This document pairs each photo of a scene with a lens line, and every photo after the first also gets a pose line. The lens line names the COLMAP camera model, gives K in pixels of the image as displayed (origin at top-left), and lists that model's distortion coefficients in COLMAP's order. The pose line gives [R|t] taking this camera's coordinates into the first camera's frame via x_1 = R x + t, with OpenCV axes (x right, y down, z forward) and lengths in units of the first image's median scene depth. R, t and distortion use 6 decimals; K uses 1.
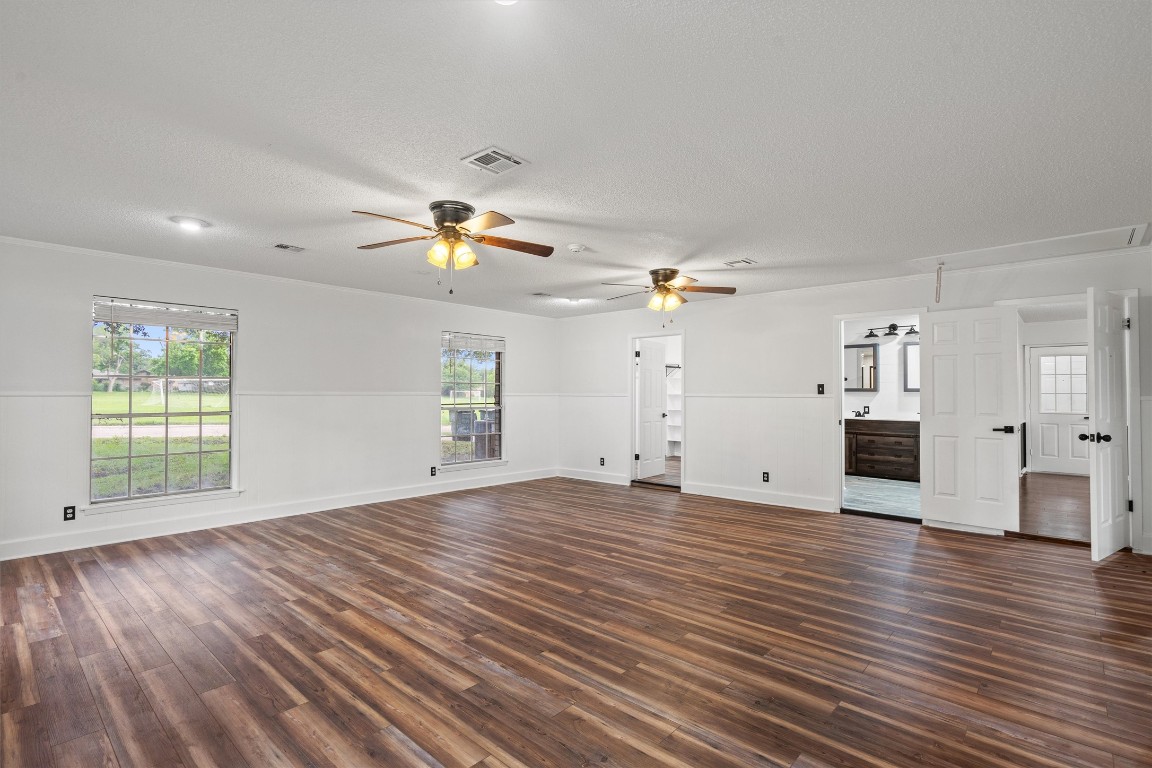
lens RADIAL K [[569.7, 0, 574.1], [0, 569.7, 388.1], [0, 0, 1]] dist [-0.004386, -0.001279]
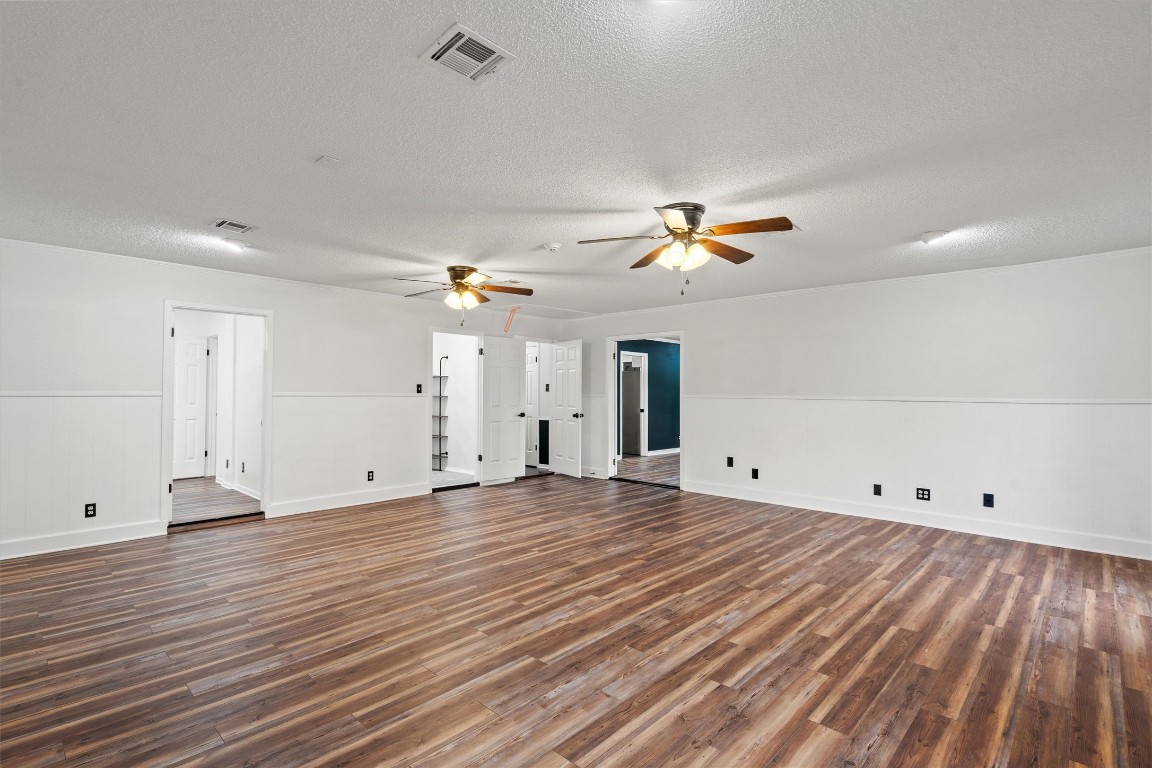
lens RADIAL K [[569.7, 0, 574.1], [0, 569.7, 383.6], [0, 0, 1]] dist [-0.004386, -0.001279]
pose [[-0.014144, 0.015585, 0.999779, -1.176491], [-0.013273, 0.999787, -0.015773, 0.009353], [-0.999812, -0.013494, -0.013934, 1.158691]]
